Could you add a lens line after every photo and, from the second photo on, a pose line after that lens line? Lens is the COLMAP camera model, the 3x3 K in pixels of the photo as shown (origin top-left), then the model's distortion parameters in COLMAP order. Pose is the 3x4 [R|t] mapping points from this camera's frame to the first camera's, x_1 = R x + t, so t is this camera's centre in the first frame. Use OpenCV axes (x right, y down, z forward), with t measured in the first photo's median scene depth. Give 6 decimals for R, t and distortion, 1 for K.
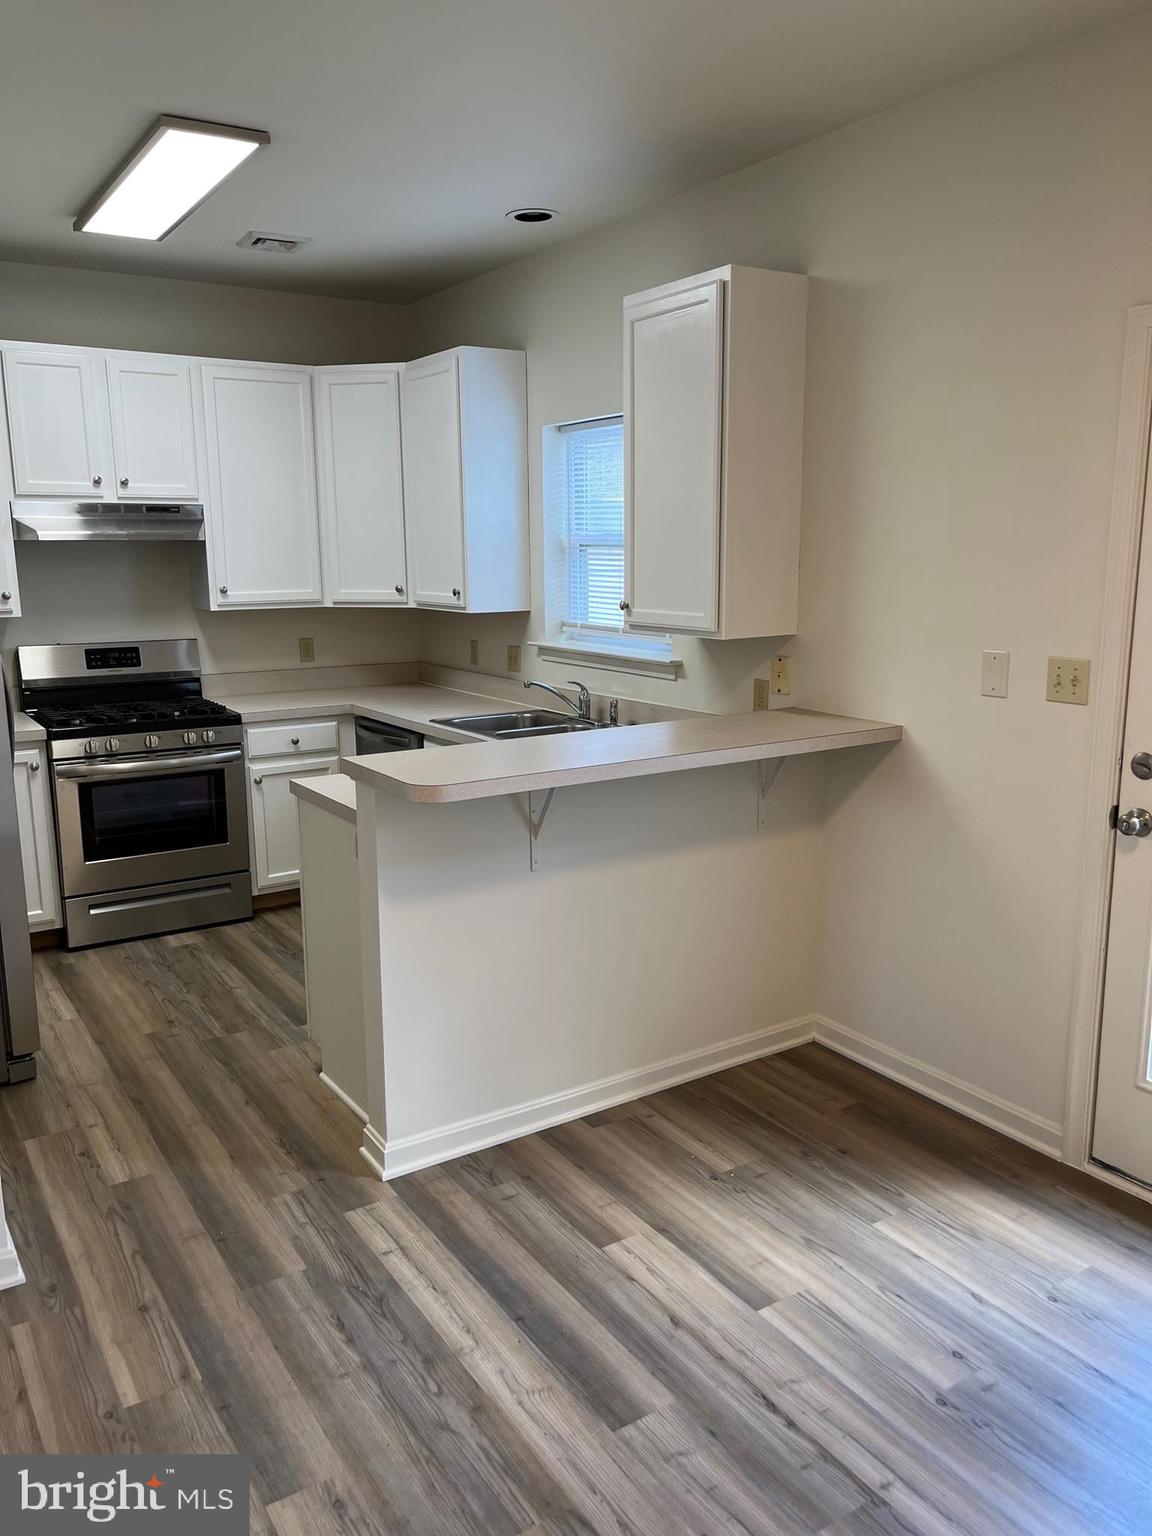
lens RADIAL K [[1160.5, 0, 577.8], [0, 1160.5, 760.7], [0, 0, 1]] dist [0.052151, -0.070849]
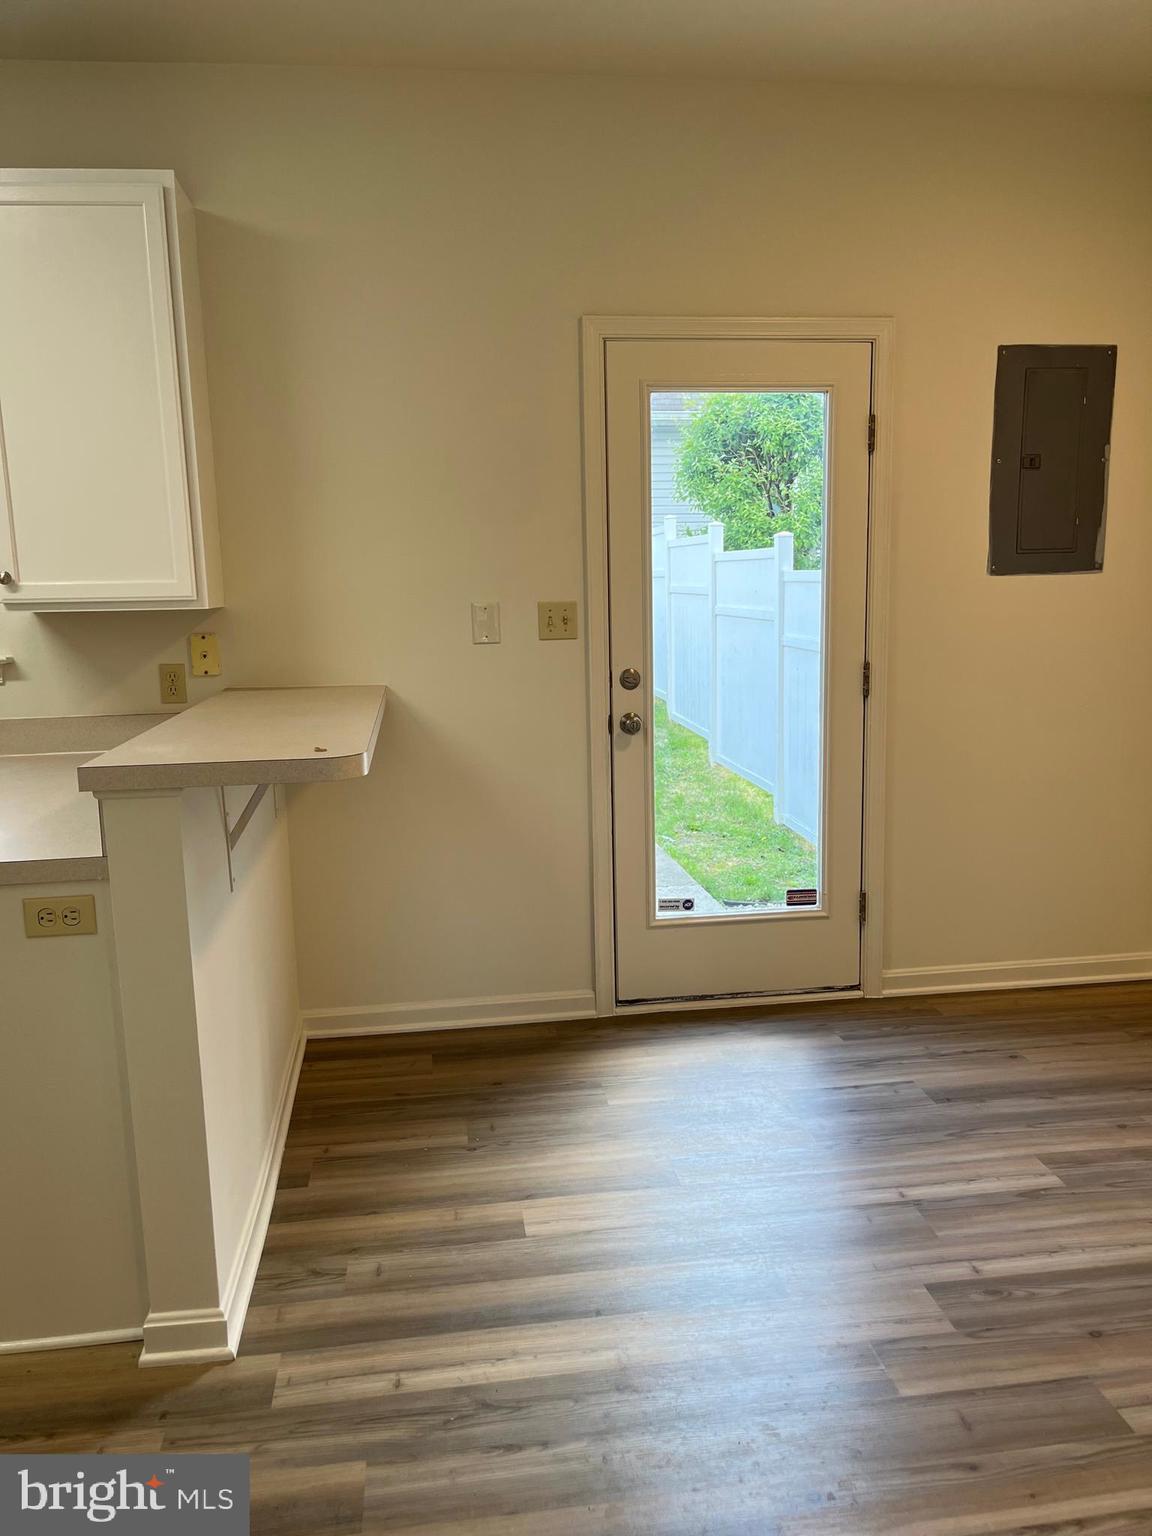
lens RADIAL K [[1160.5, 0, 579.5], [0, 1160.5, 778.0], [0, 0, 1]] dist [0.052151, -0.070849]
pose [[0.424239, -0.147962, 0.893380, -0.638846], [0.181572, 0.980424, 0.076156, 0.003447], [-0.887160, 0.129904, 0.442800, 0.450789]]
